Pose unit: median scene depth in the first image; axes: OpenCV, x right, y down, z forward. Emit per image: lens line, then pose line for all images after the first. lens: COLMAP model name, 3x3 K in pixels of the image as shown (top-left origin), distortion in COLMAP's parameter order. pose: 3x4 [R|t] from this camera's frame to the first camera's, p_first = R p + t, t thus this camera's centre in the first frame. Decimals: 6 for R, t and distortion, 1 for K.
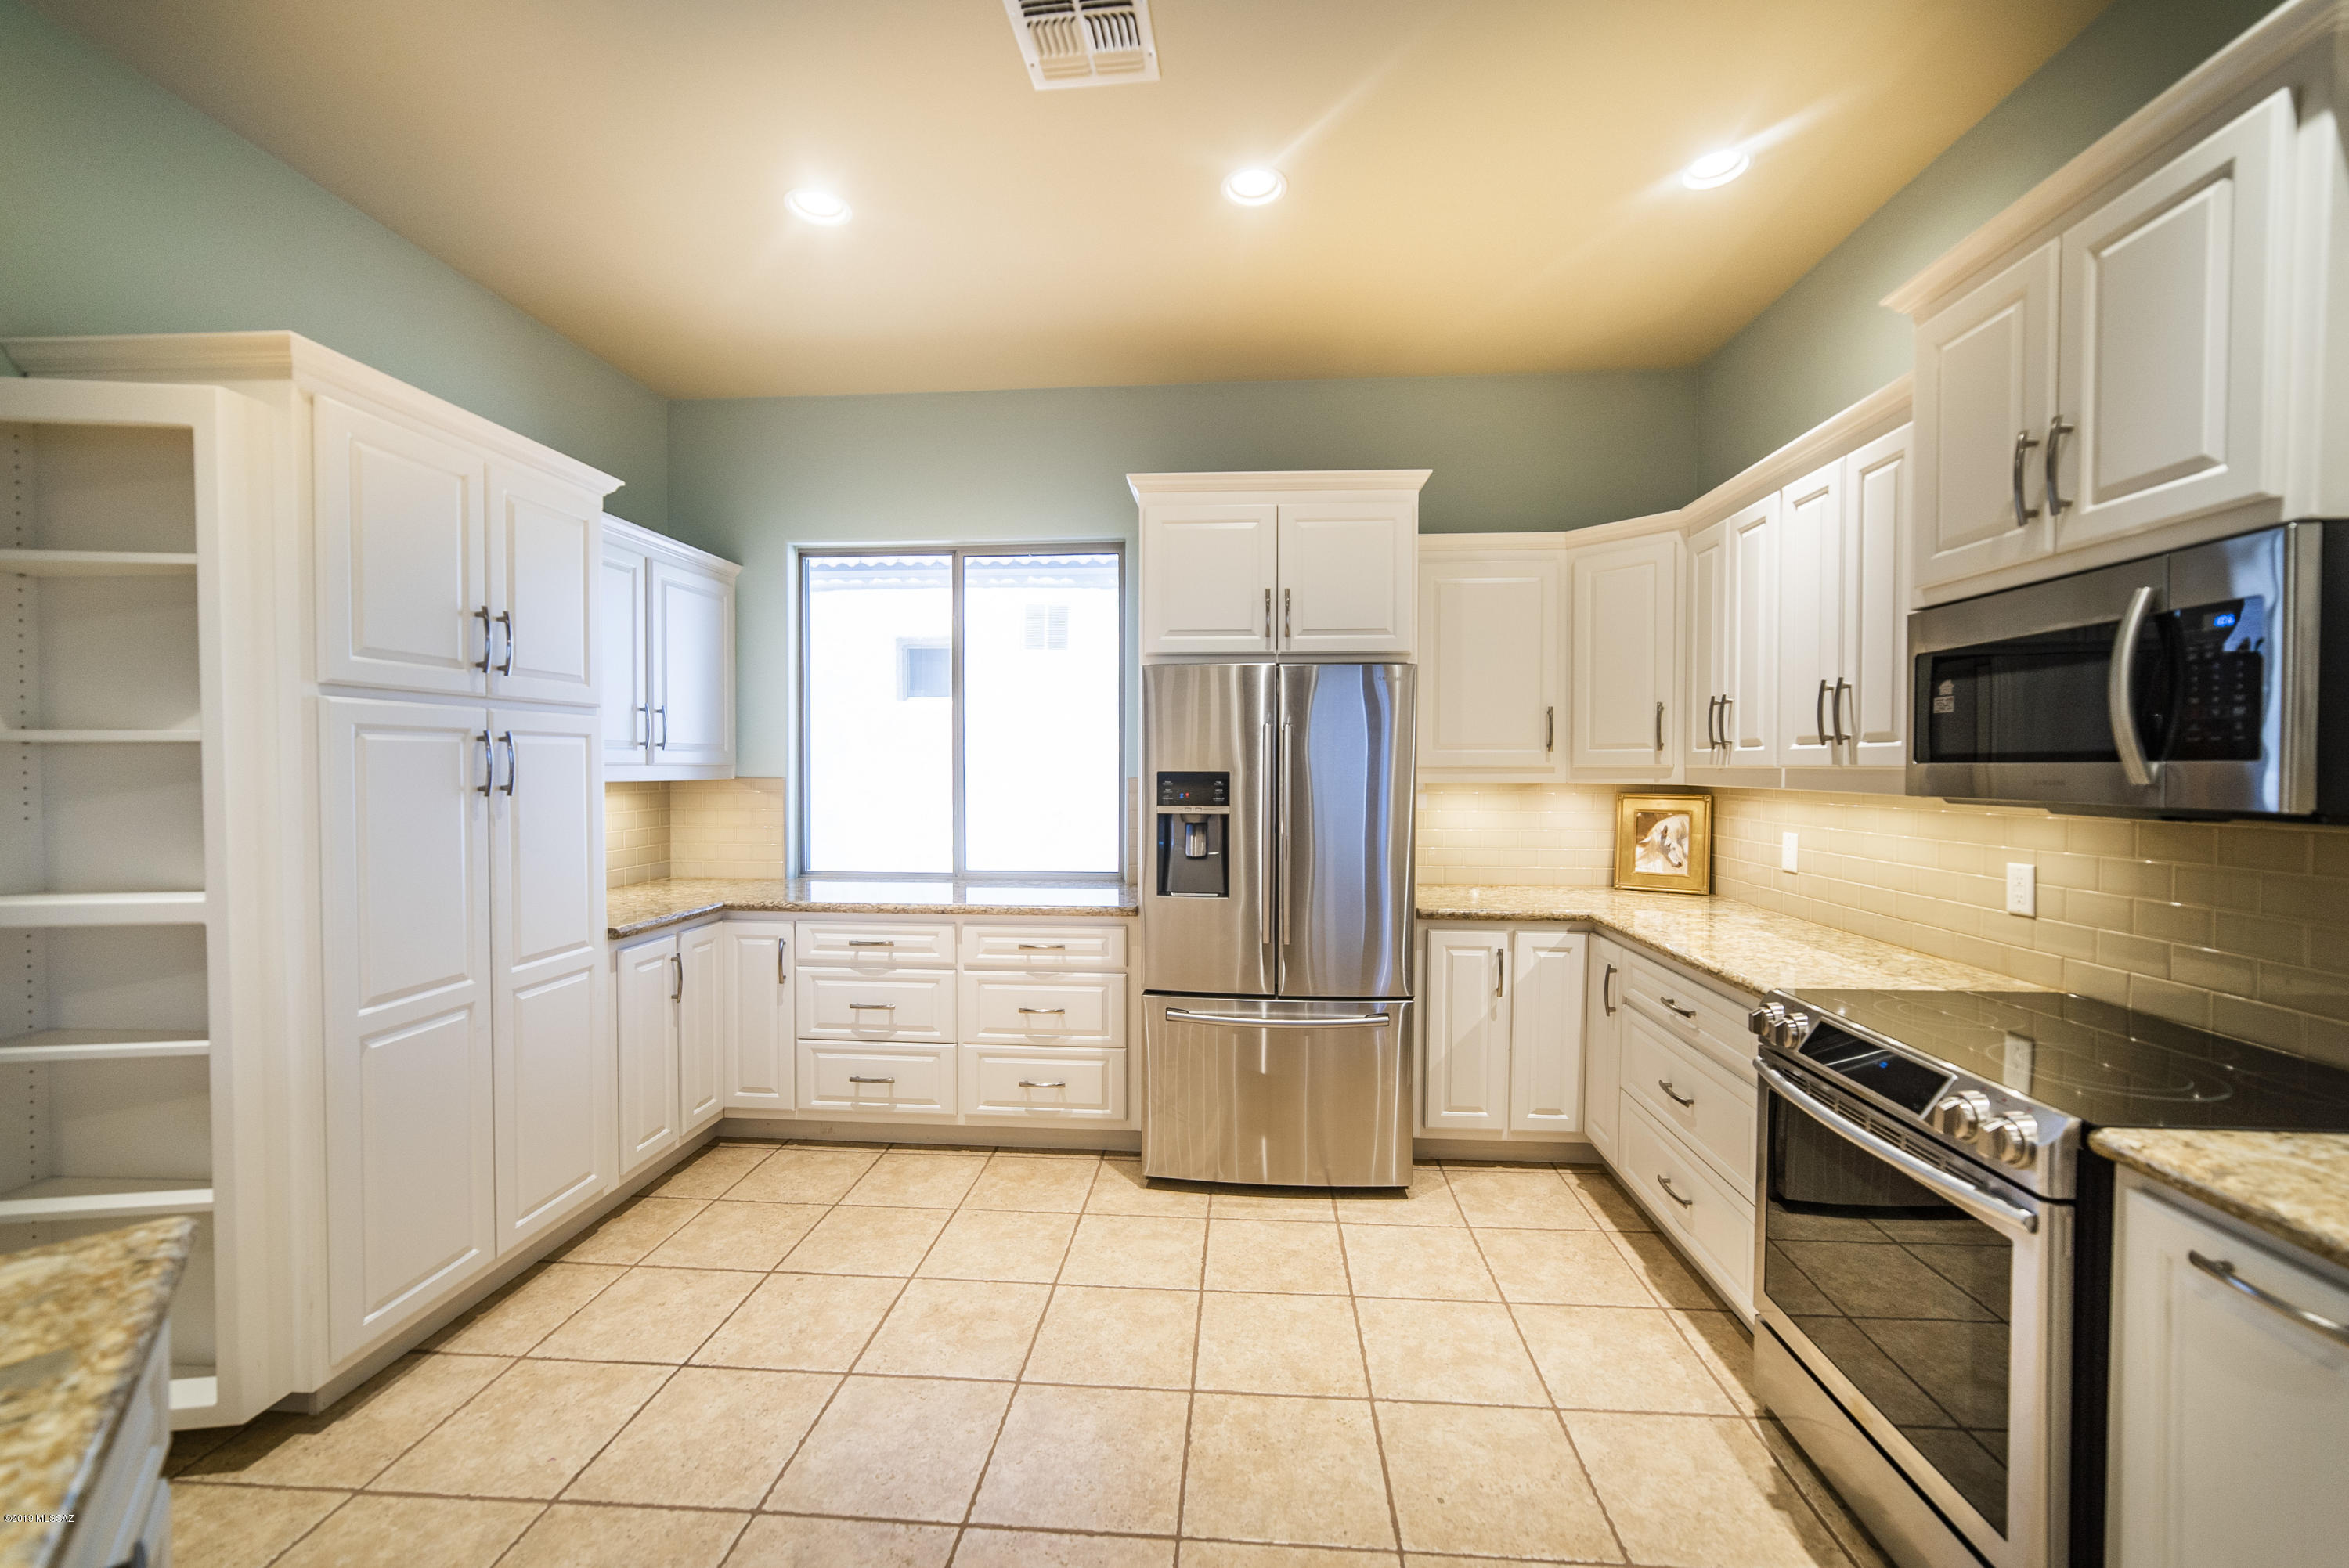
lens RADIAL K [[925.9, 0, 1185.6], [0, 925.9, 786.9], [0, 0, 1]] dist [-0.014529, 0.008422]
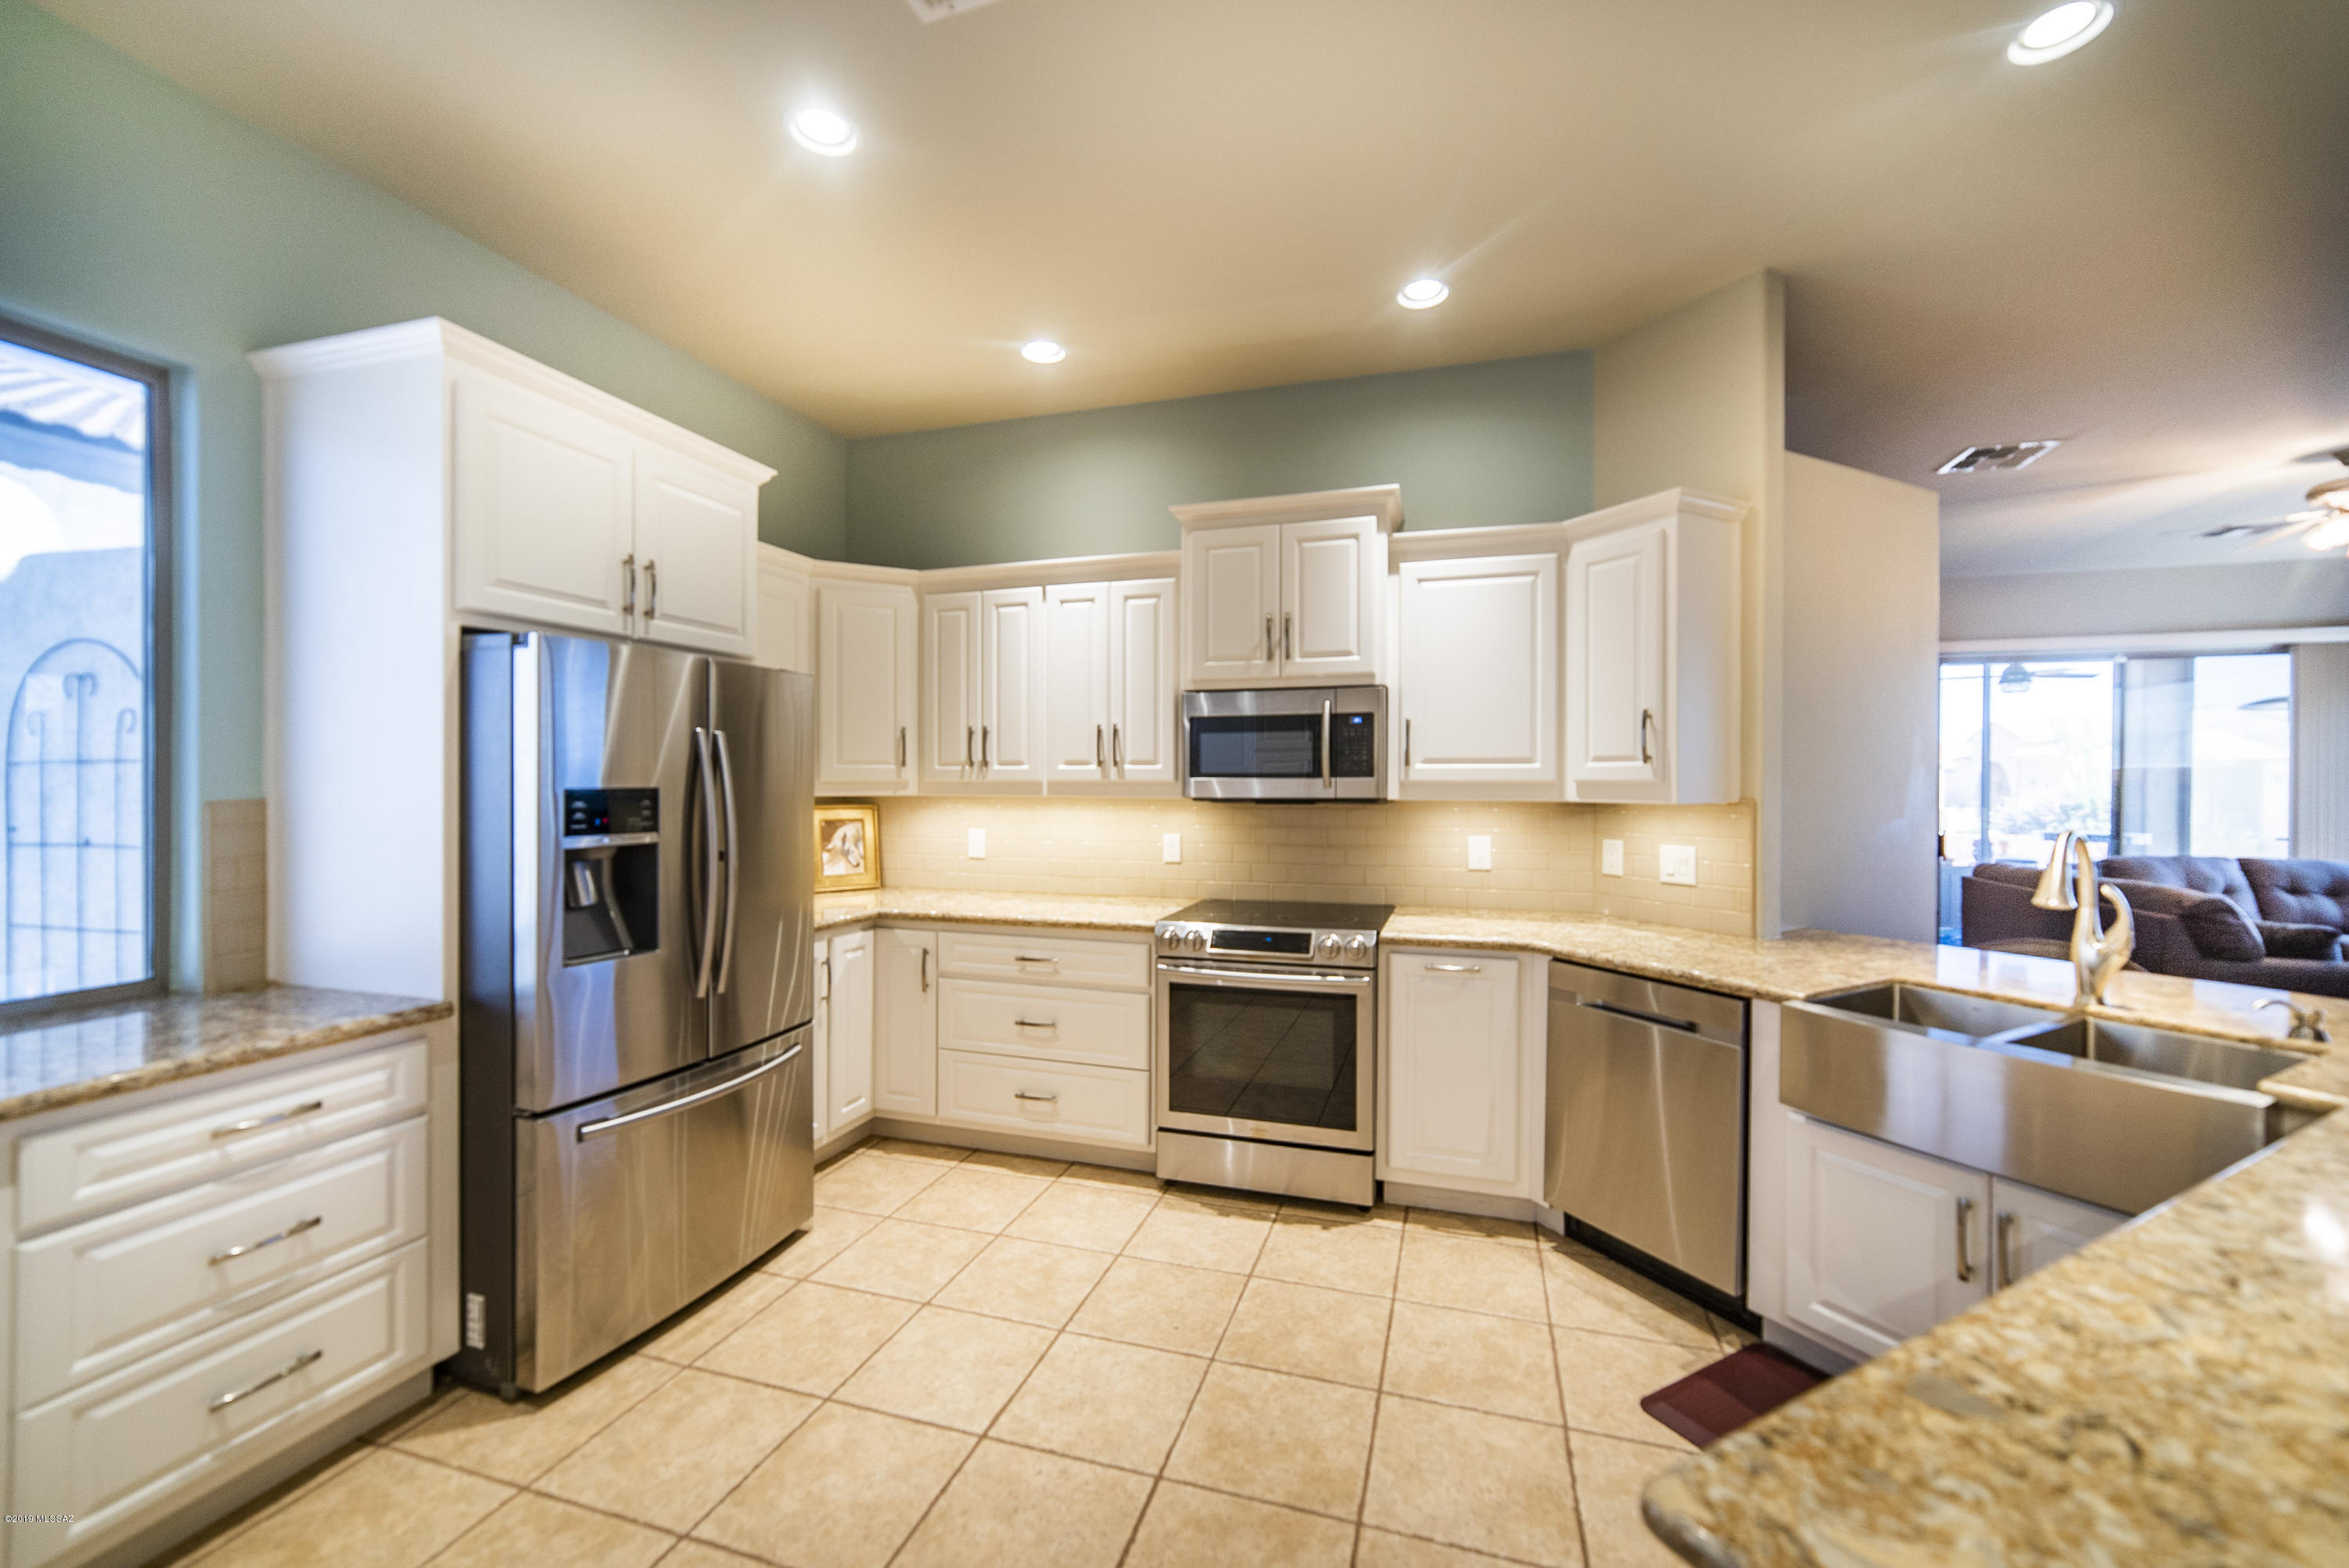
lens RADIAL K [[925.9, 0, 1185.6], [0, 925.9, 786.9], [0, 0, 1]] dist [-0.014529, 0.008422]
pose [[0.227458, -0.007607, 0.973758, -0.575993], [0.022847, 0.999736, 0.002473, -0.008534], [-0.973520, 0.021685, 0.227571, 0.375906]]
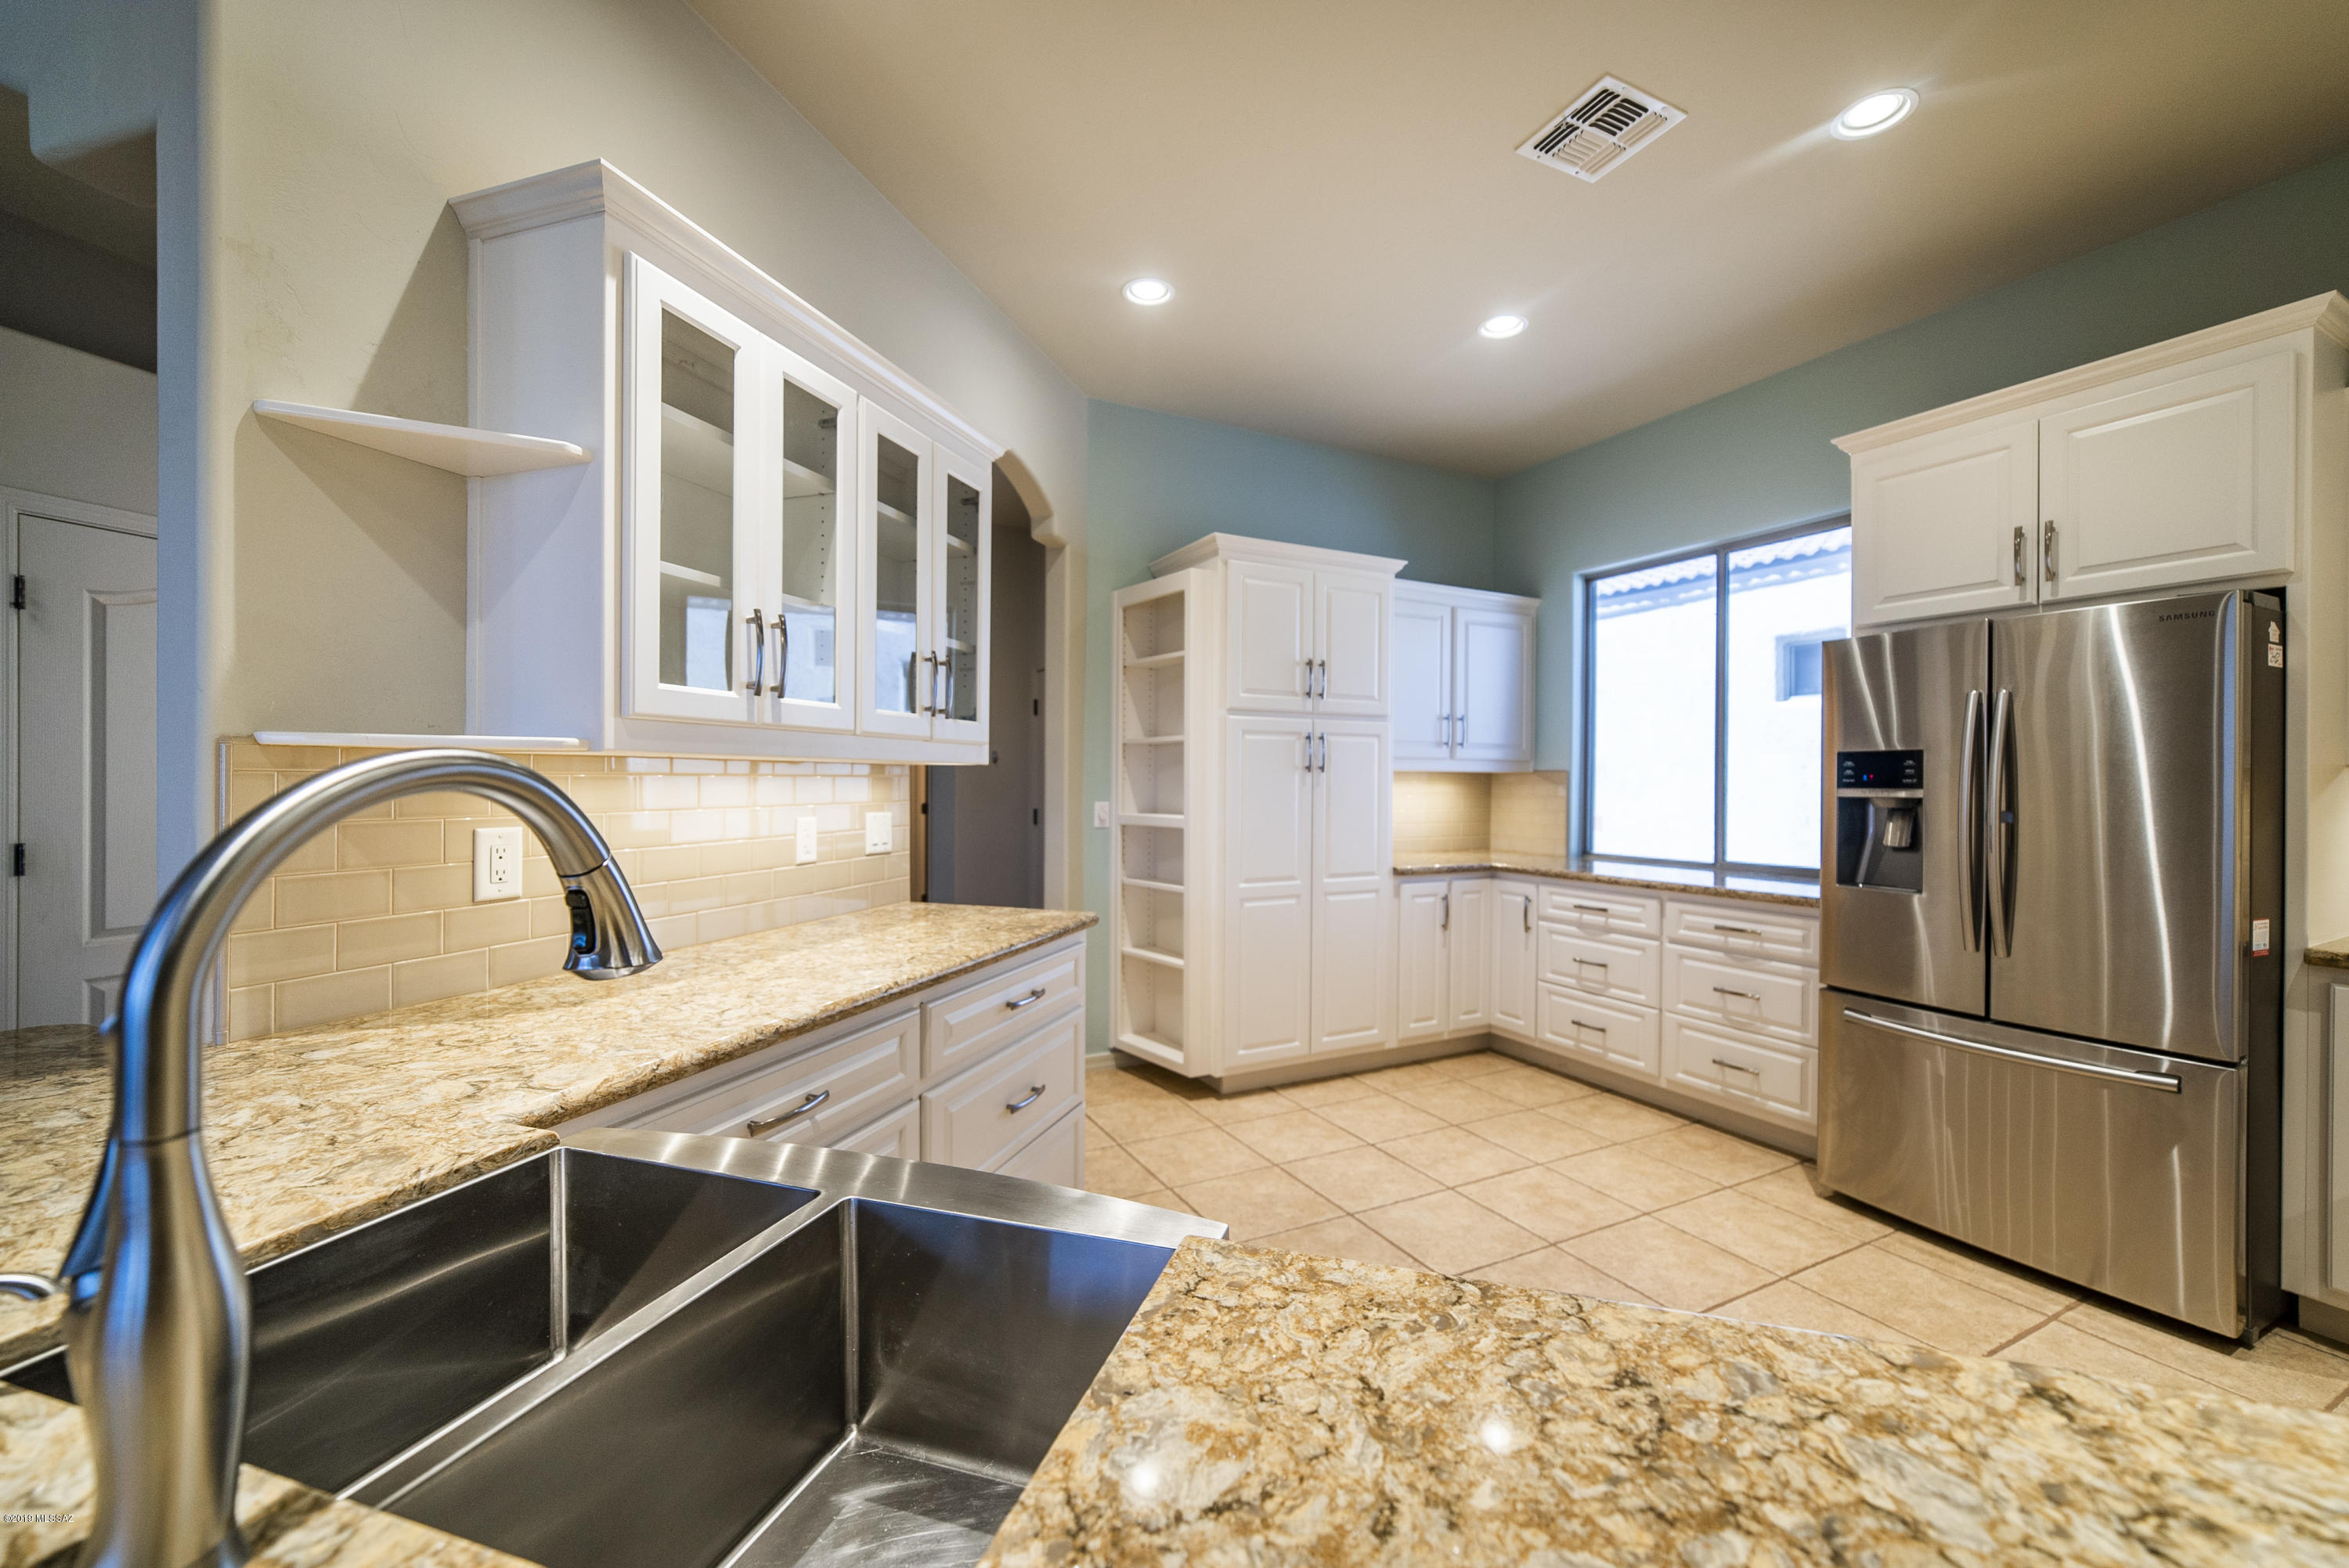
lens RADIAL K [[925.9, 0, 1185.6], [0, 925.9, 786.9], [0, 0, 1]] dist [-0.014529, 0.008422]
pose [[0.520917, 0.005760, -0.853588, 0.408422], [-0.025213, 0.999645, -0.008641, 0.042102], [0.853235, 0.026023, 0.520877, -0.046287]]
